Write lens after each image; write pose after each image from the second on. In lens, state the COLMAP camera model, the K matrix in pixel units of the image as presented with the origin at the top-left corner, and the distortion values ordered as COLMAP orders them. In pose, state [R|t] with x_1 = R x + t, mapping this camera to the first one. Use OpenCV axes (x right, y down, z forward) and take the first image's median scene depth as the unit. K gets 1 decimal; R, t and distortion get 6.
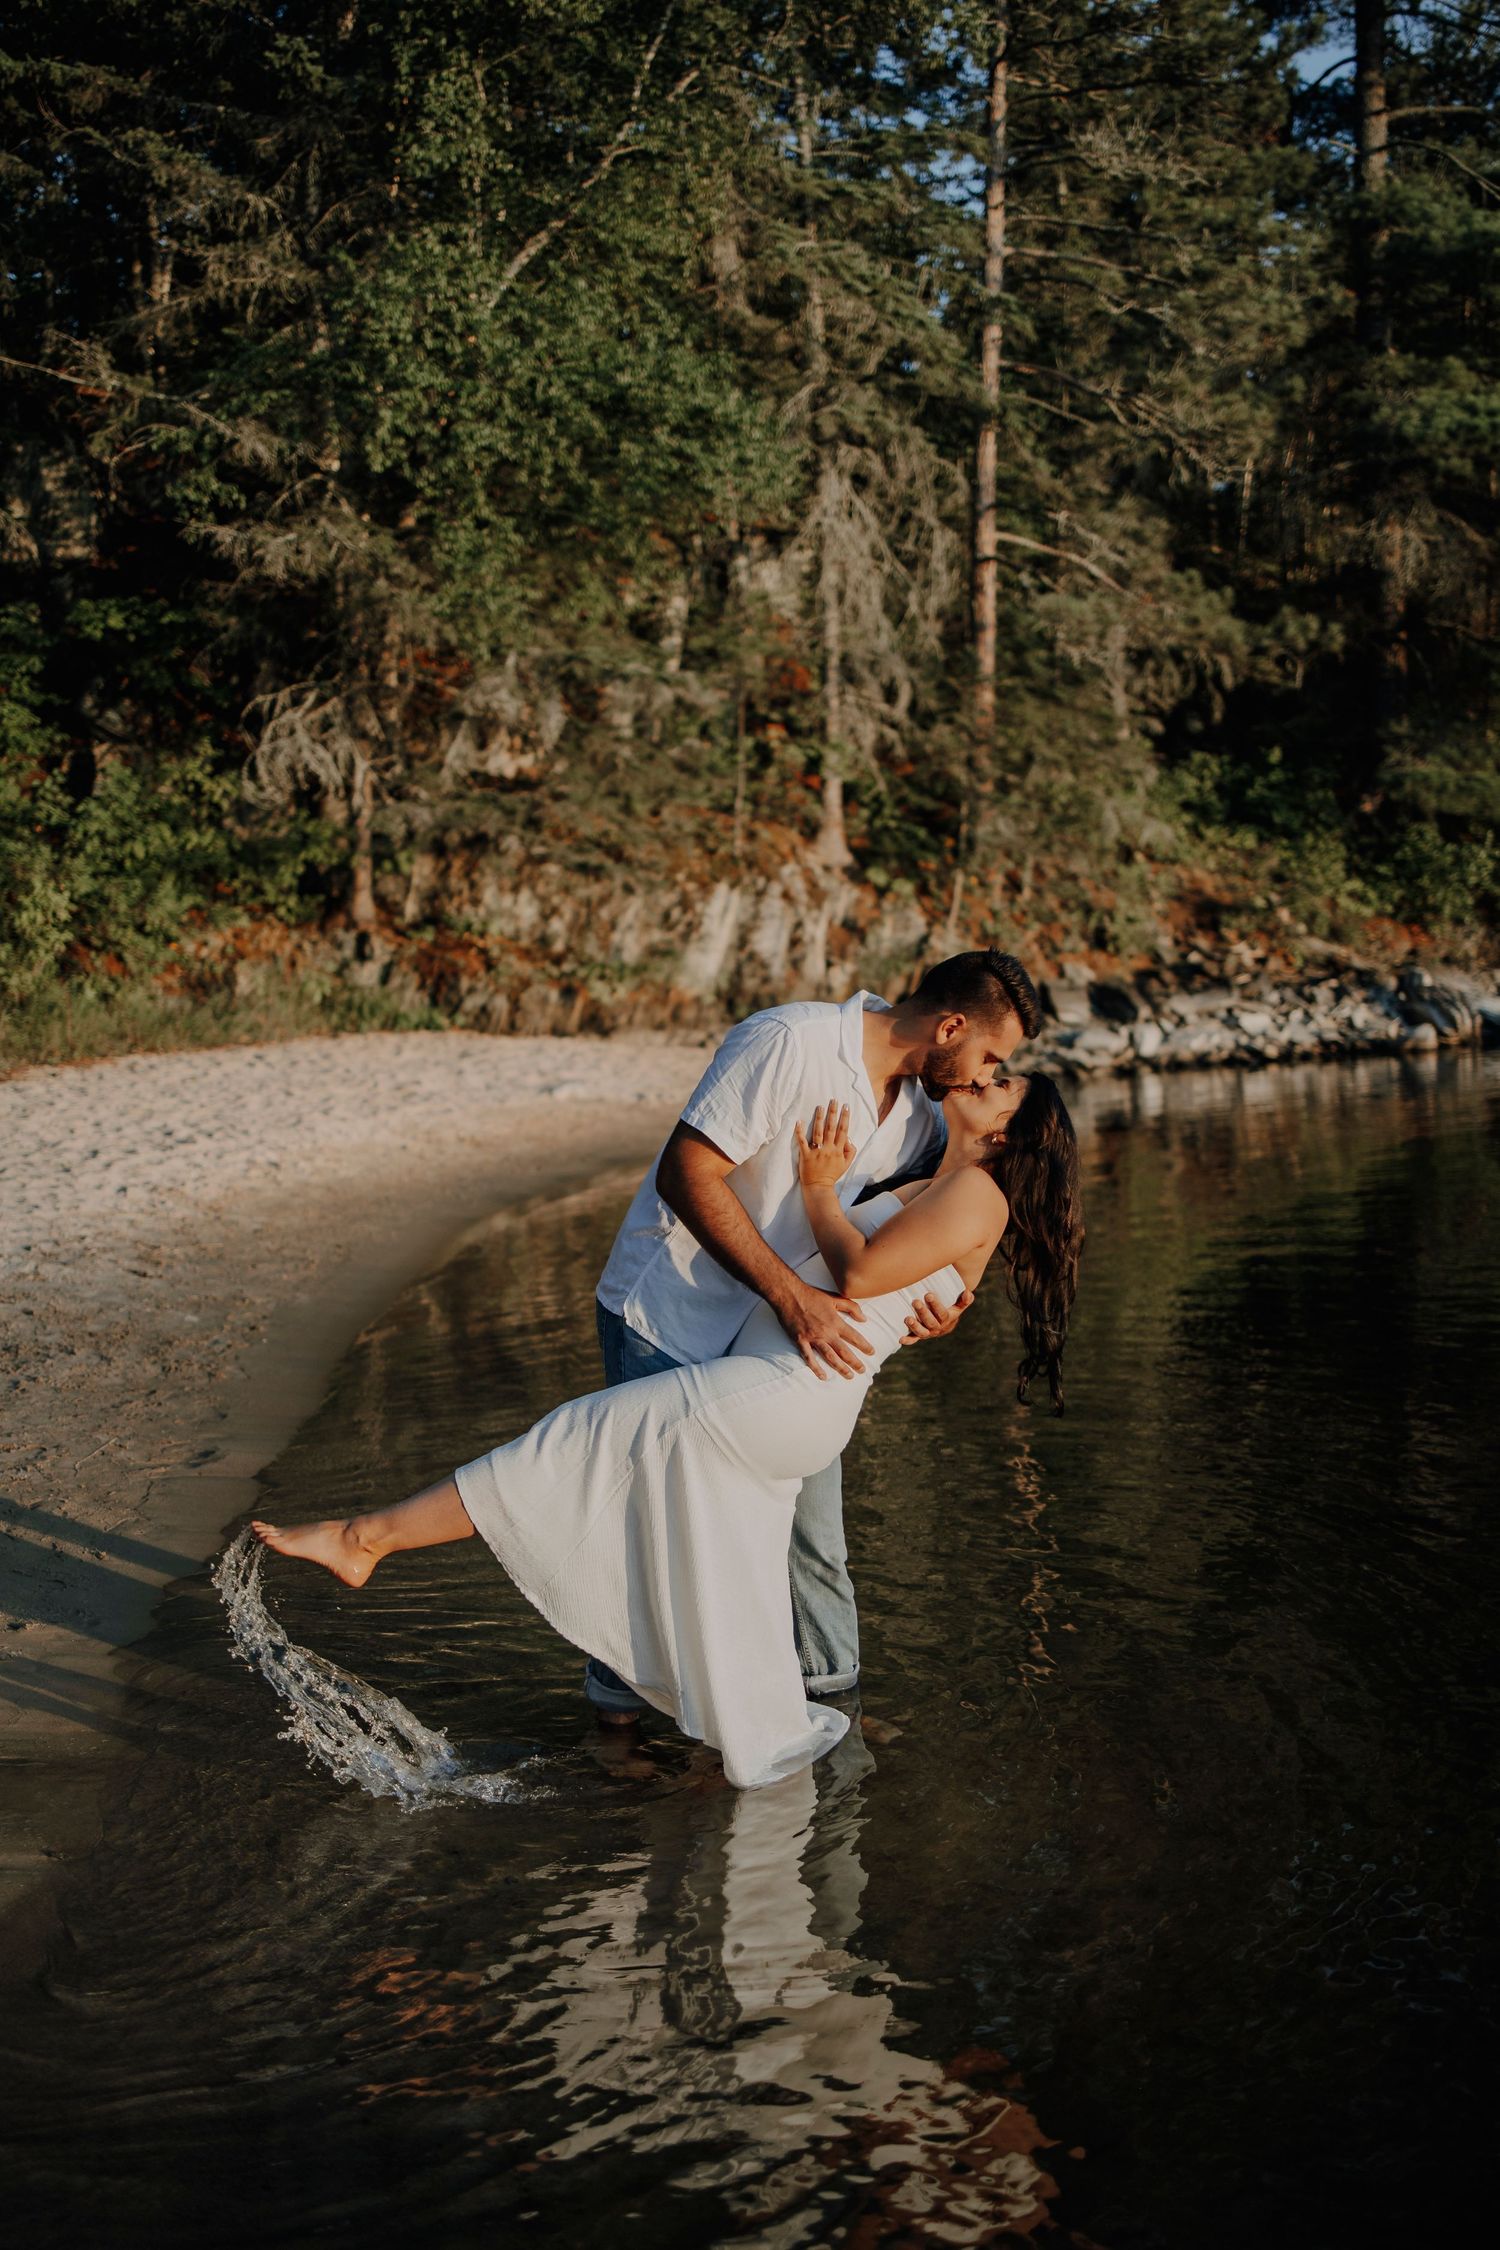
lens RADIAL K [[2318.8, 0, 742.2], [0, 2318.8, 1073.0], [0, 0, 1]] dist [-0.024399, 0.001309]
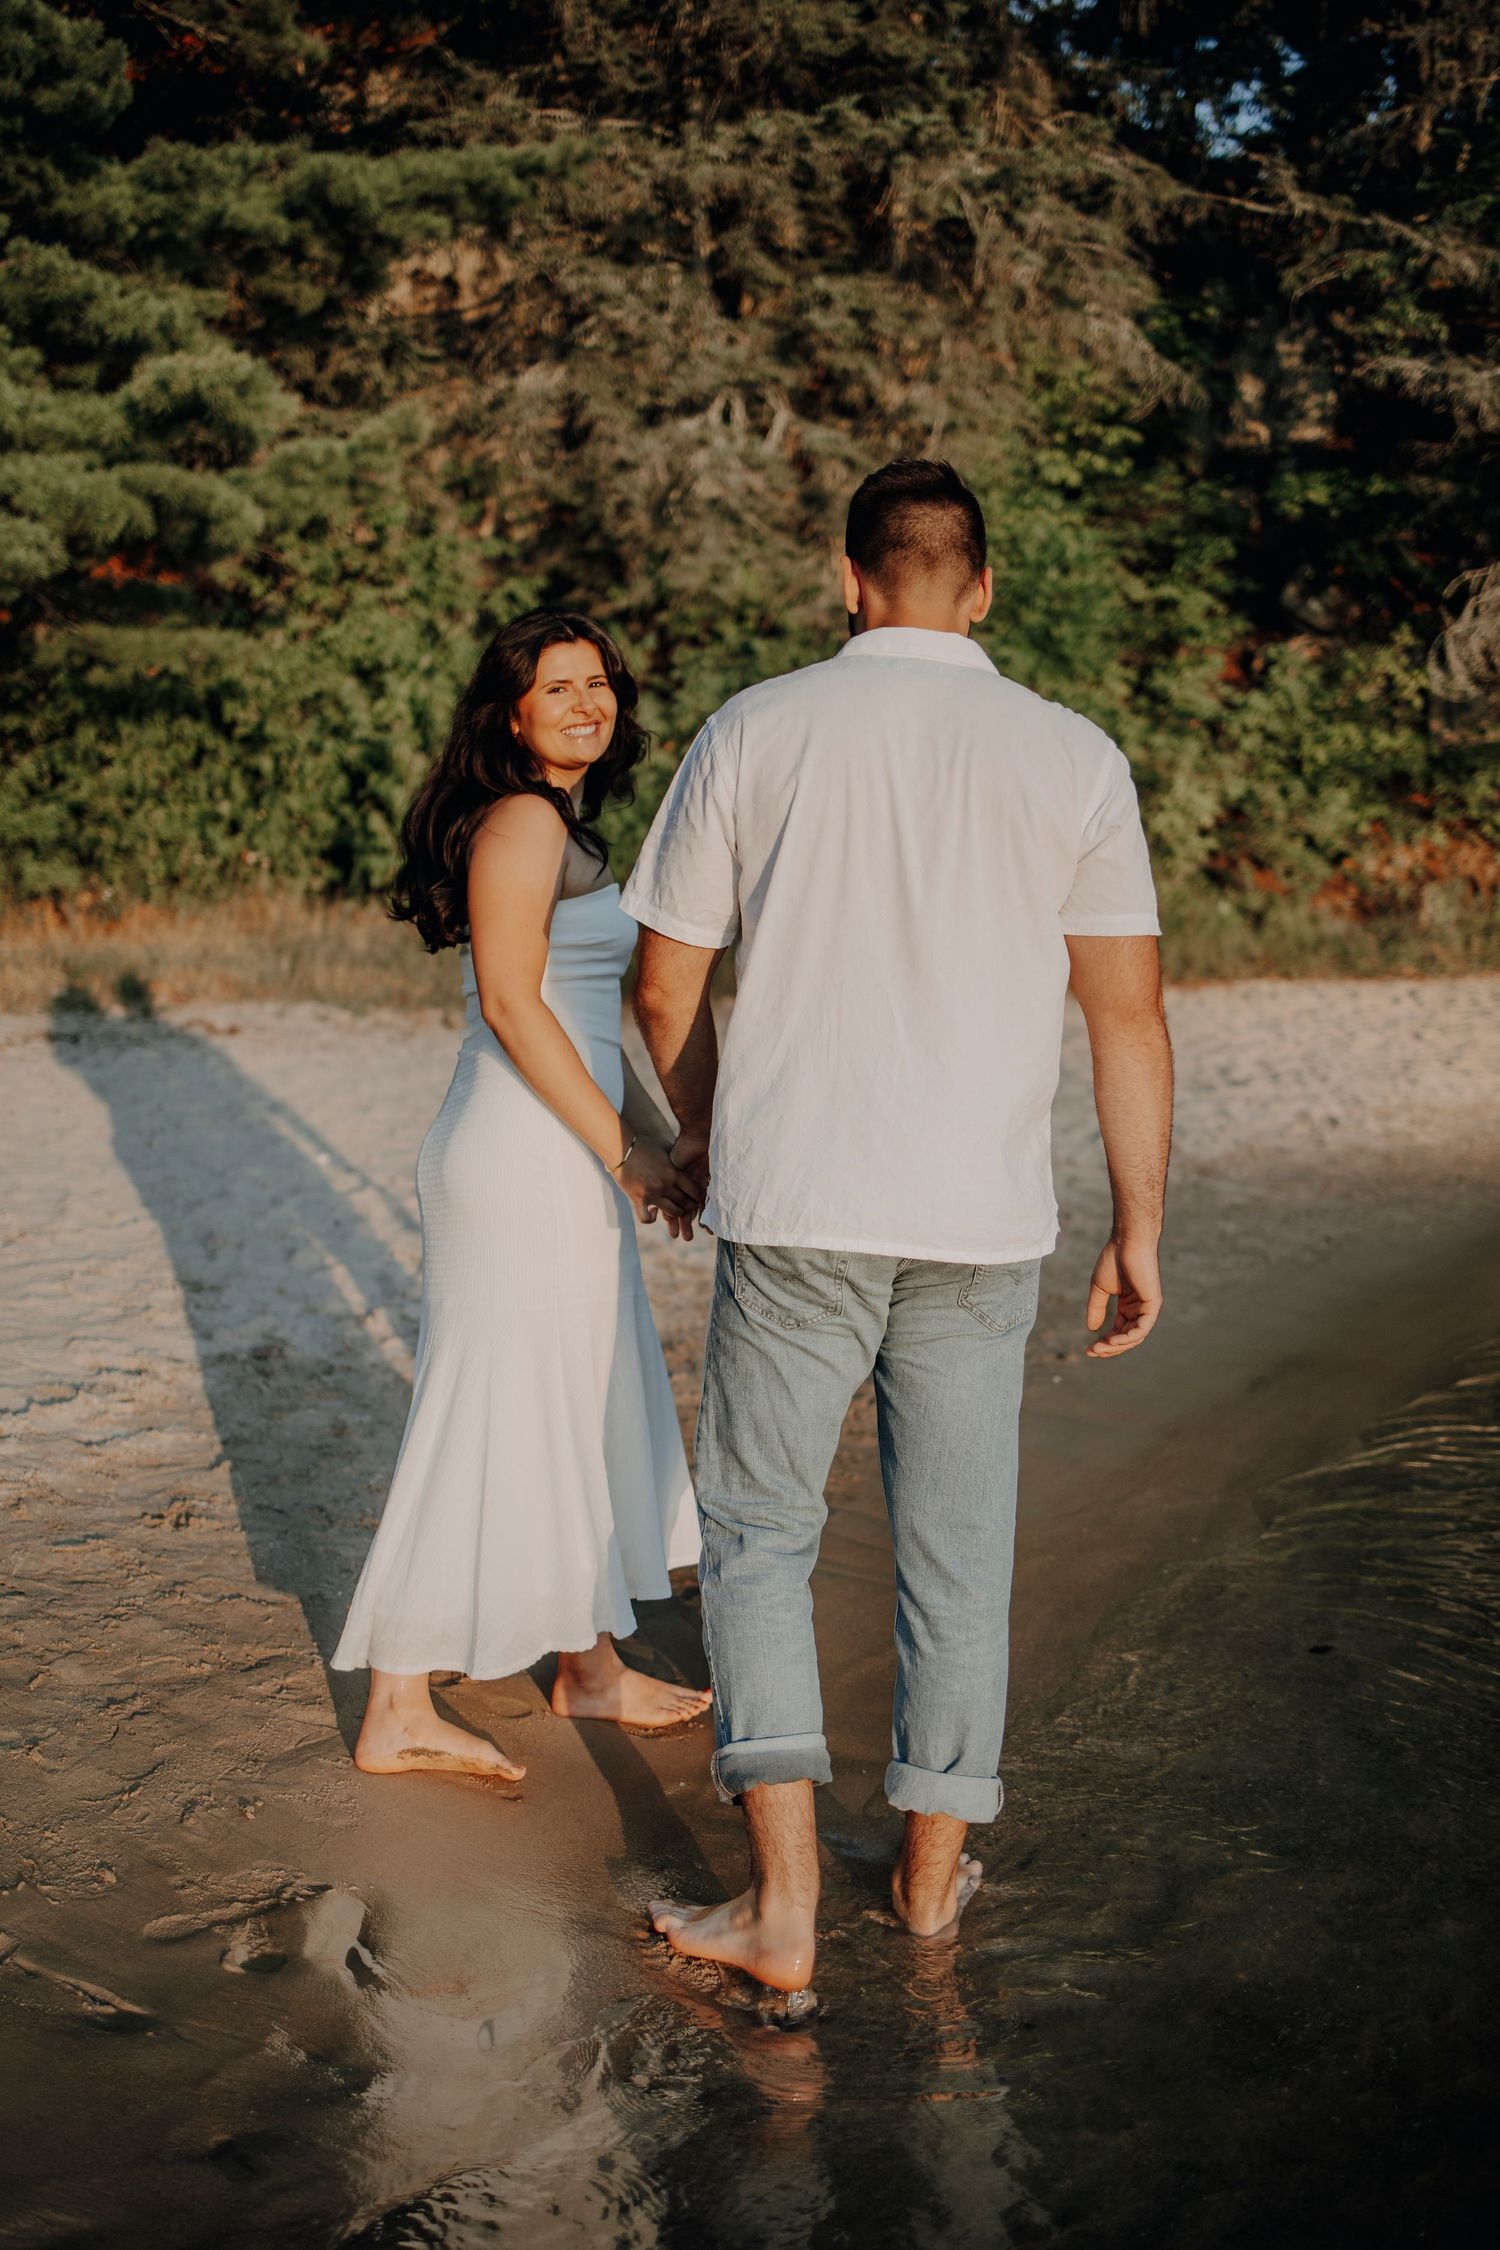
lens RADIAL K [[2318.8, 0, 742.2], [0, 2318.8, 1073.0], [0, 0, 1]] dist [-0.024399, 0.001309]
pose [[0.849208, 0.080507, -0.521885, 0.023531], [-0.066896, 0.996749, 0.044907, 0.000615], [0.523804, -0.003223, 0.851833, 0.132738]]
